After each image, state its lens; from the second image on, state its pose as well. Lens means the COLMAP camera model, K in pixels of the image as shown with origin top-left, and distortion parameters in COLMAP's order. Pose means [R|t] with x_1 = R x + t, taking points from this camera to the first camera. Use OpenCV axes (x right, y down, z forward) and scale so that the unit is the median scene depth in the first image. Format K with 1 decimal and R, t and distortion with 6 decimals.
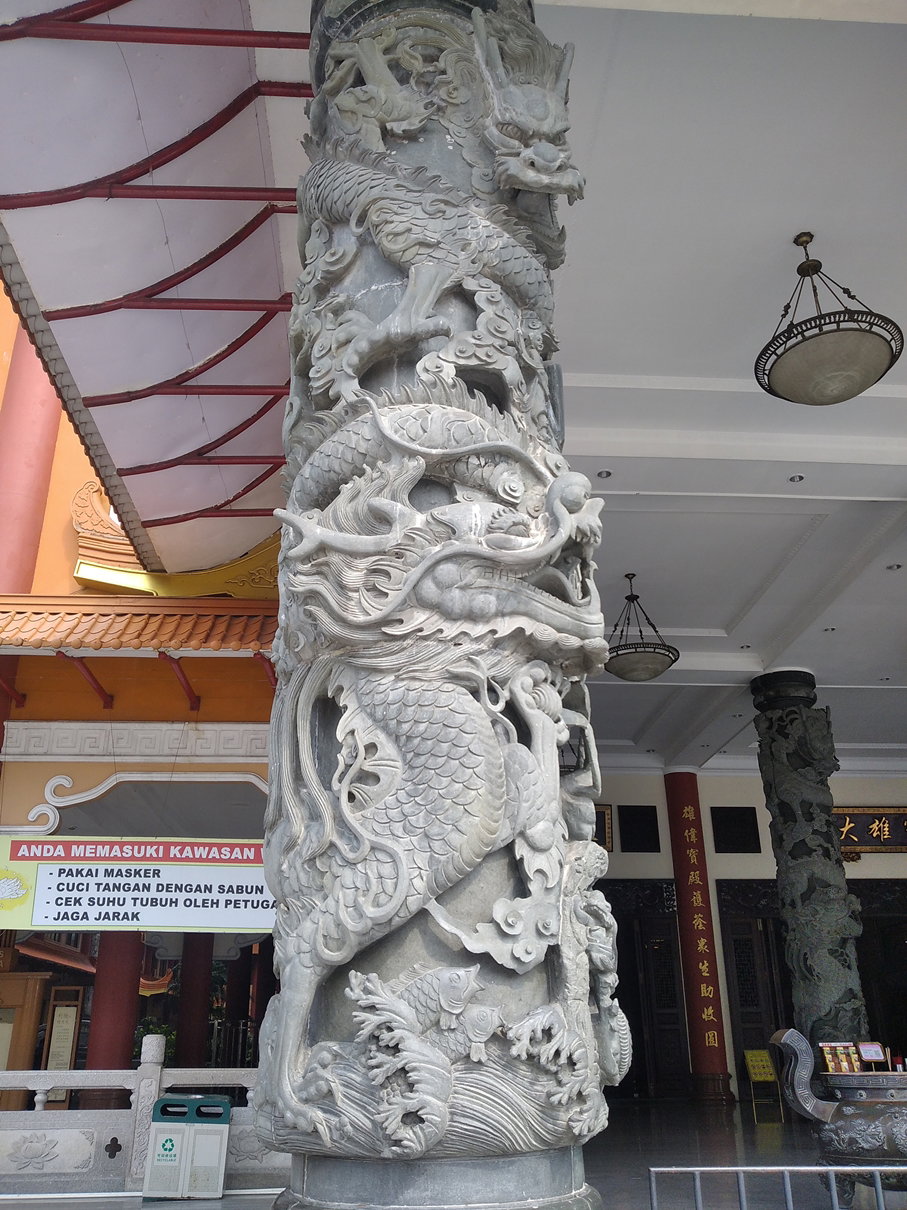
lens RADIAL K [[1023.5, 0, 442.7], [0, 1023.5, 615.8], [0, 0, 1]] dist [0.006034, -0.040276]
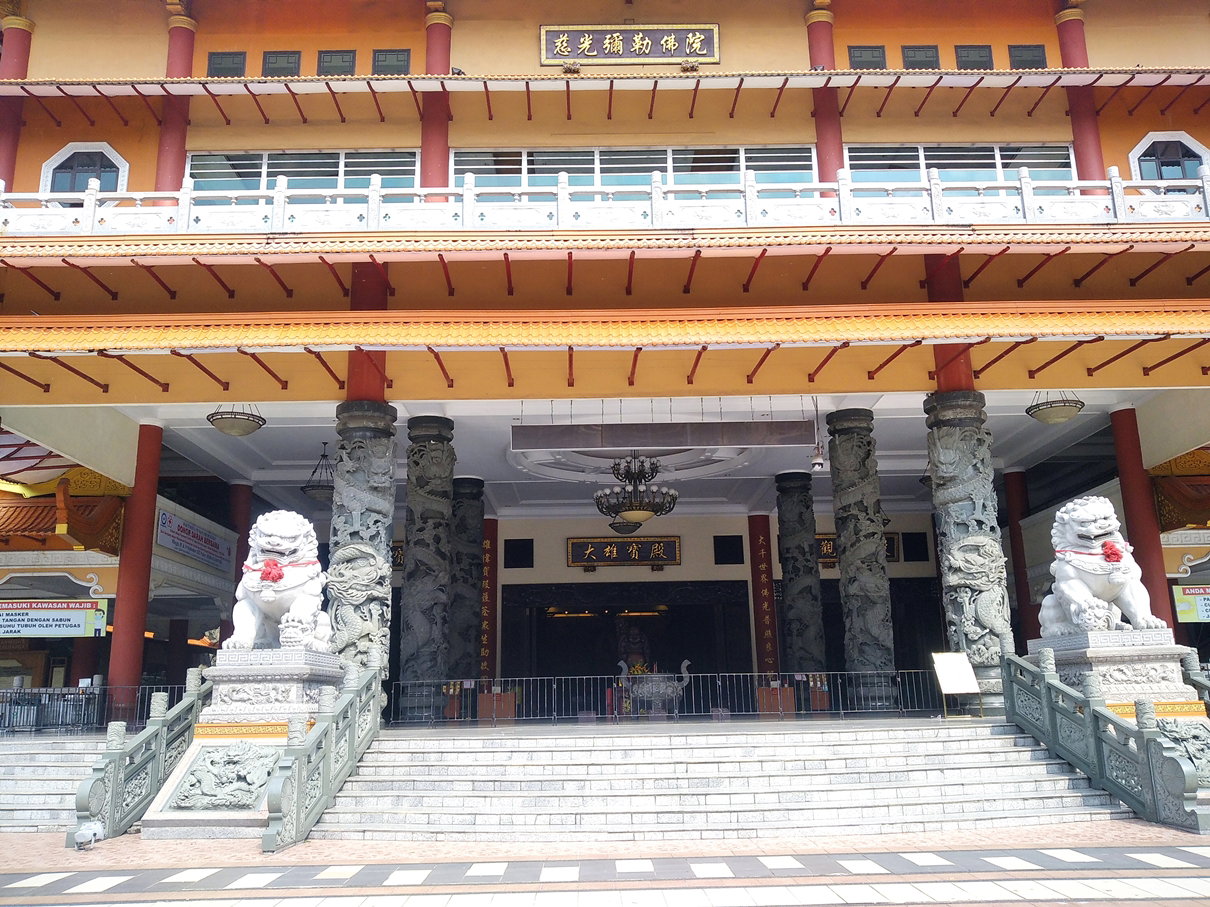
lens RADIAL K [[1023.5, 0, 610.2], [0, 1023.5, 455.3], [0, 0, 1]] dist [0.006034, -0.040276]
pose [[0.999282, -0.022409, -0.030557, 1.195583], [0.027130, 0.986075, 0.164074, -0.485612], [0.026455, -0.164785, 0.985975, -1.306303]]
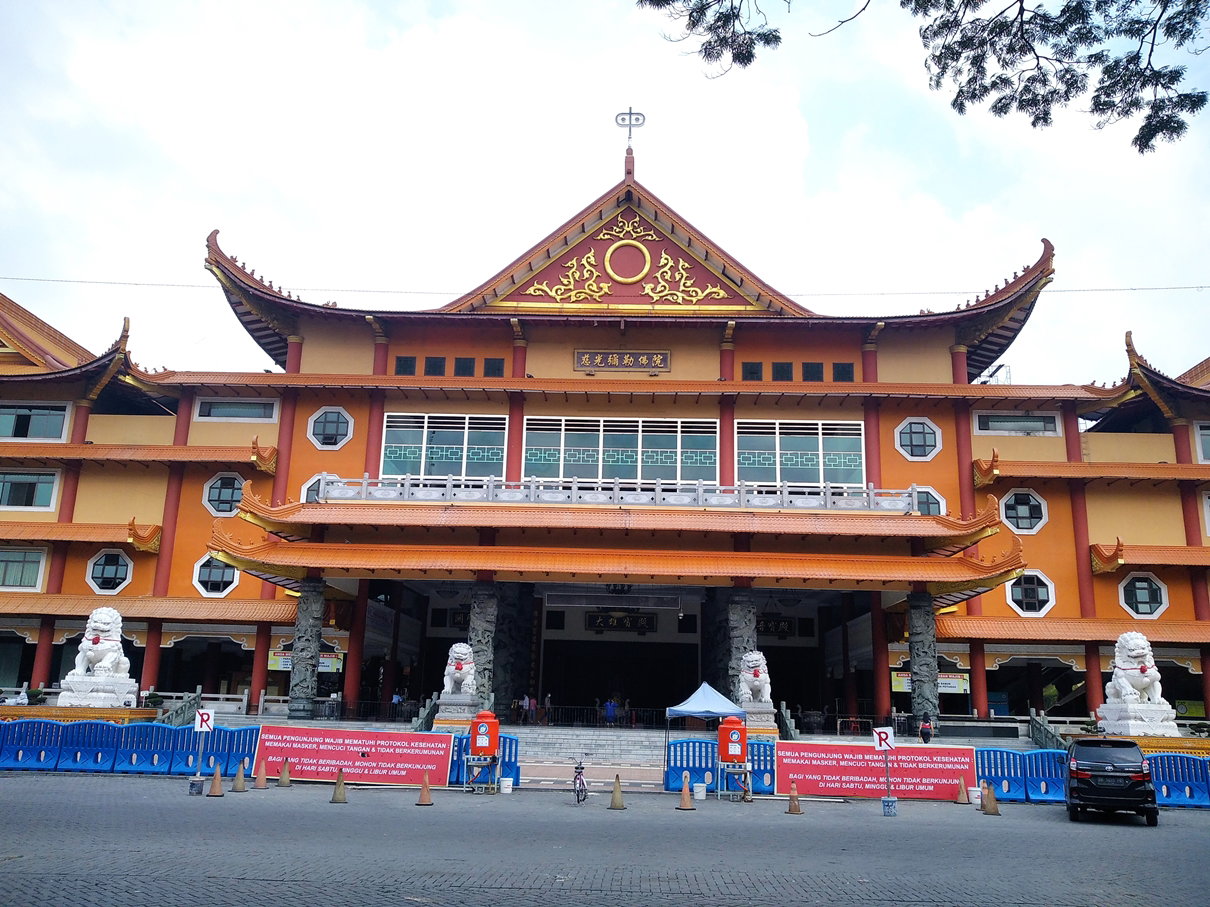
lens RADIAL K [[1023.5, 0, 604.0], [0, 1023.5, 456.2], [0, 0, 1]] dist [0.006034, -0.040276]
pose [[0.996046, 0.012405, -0.087967, 1.552694], [0.001311, 0.988042, 0.154181, -1.439837], [0.088827, -0.153687, 0.984119, -3.492690]]
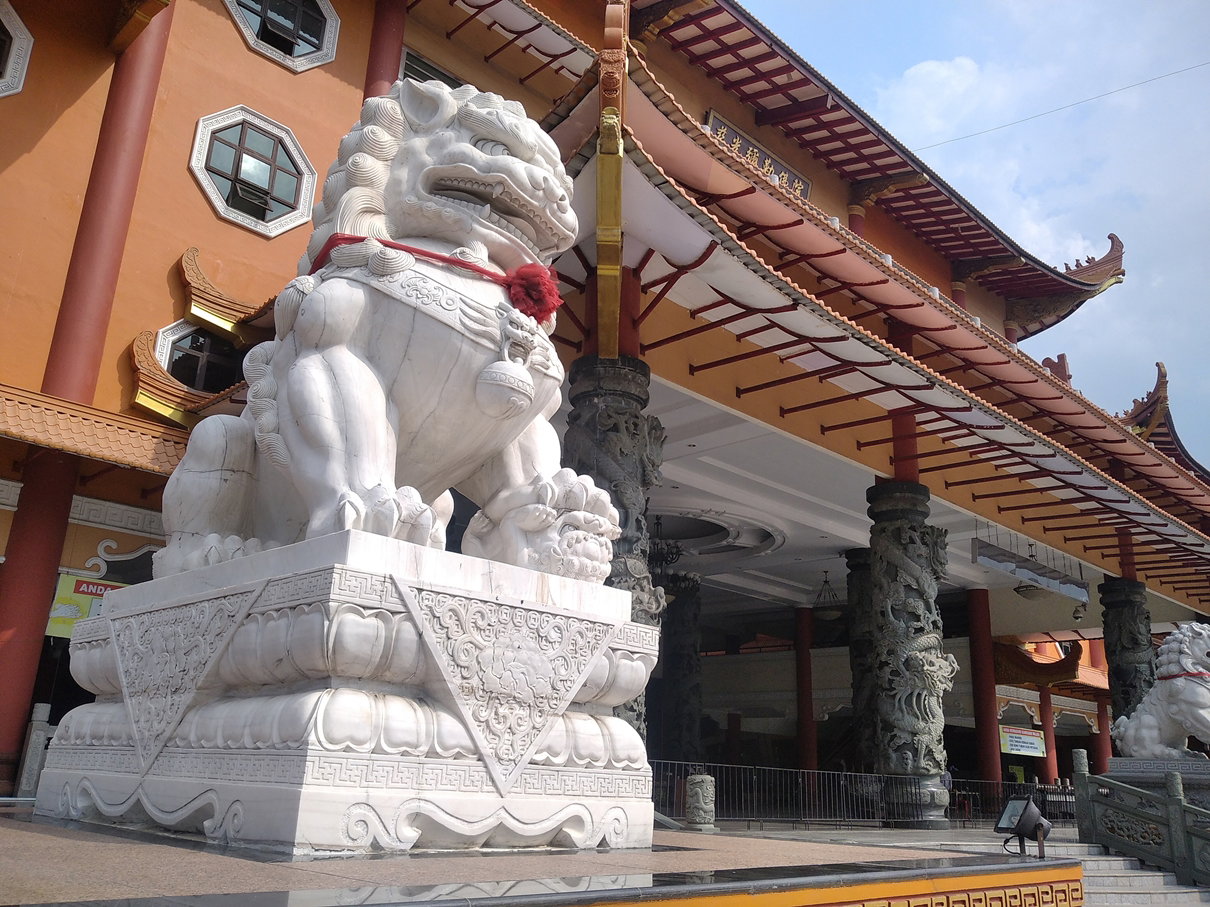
lens RADIAL K [[1020.7, 0, 602.7], [0, 1020.7, 456.1], [0, 0, 1]] dist [-0.003958, -0.002324]
pose [[0.739012, 0.237453, 0.630458, -0.827194], [-0.301619, 0.953412, -0.005536, -0.169422], [-0.602401, -0.186067, 0.776204, -0.559603]]
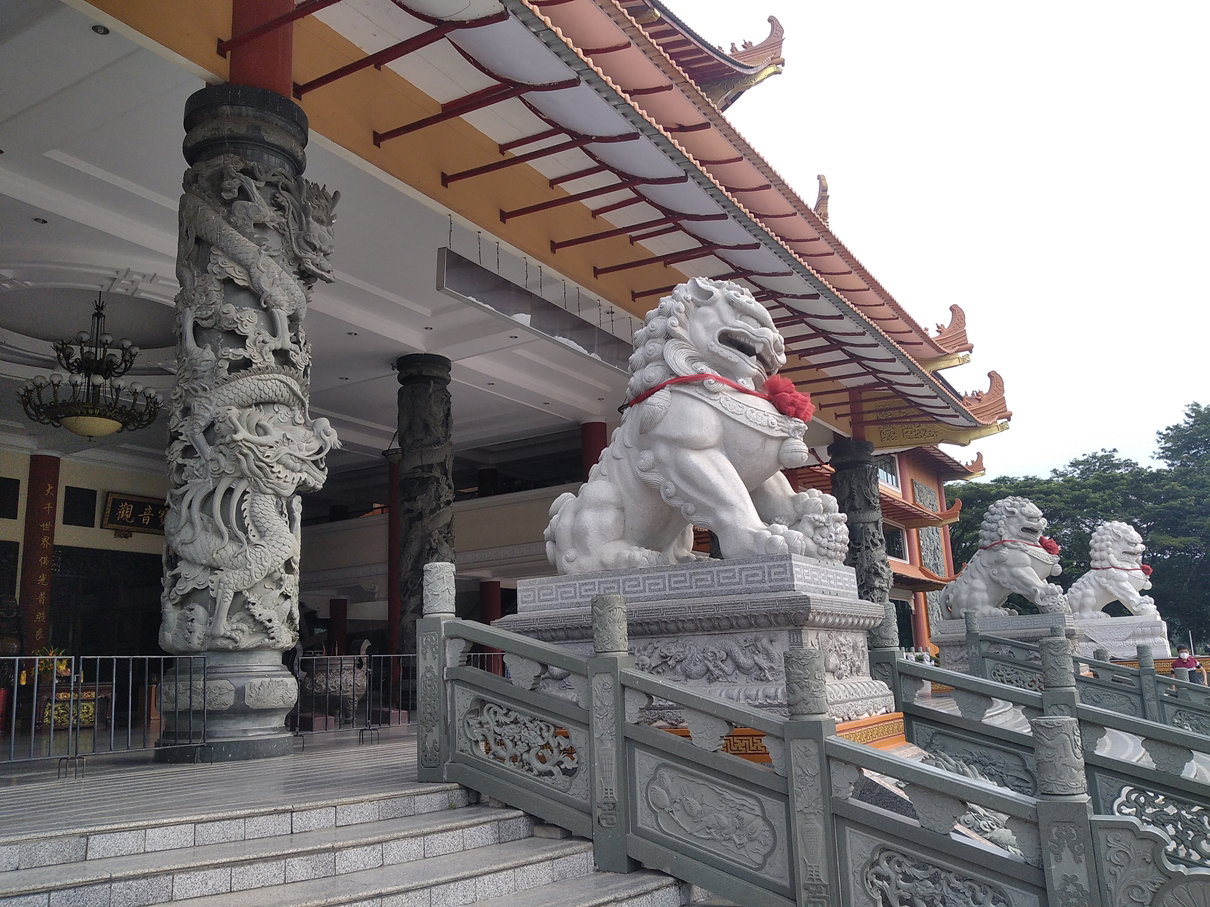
lens RADIAL K [[1020.7, 0, 605.1], [0, 1020.7, 447.0], [0, 0, 1]] dist [-0.003958, -0.002324]
pose [[0.551817, 0.165857, 0.817307, 0.169387], [-0.288806, 0.957387, 0.000708, -0.085624], [-0.782362, -0.236434, 0.576203, -0.350694]]
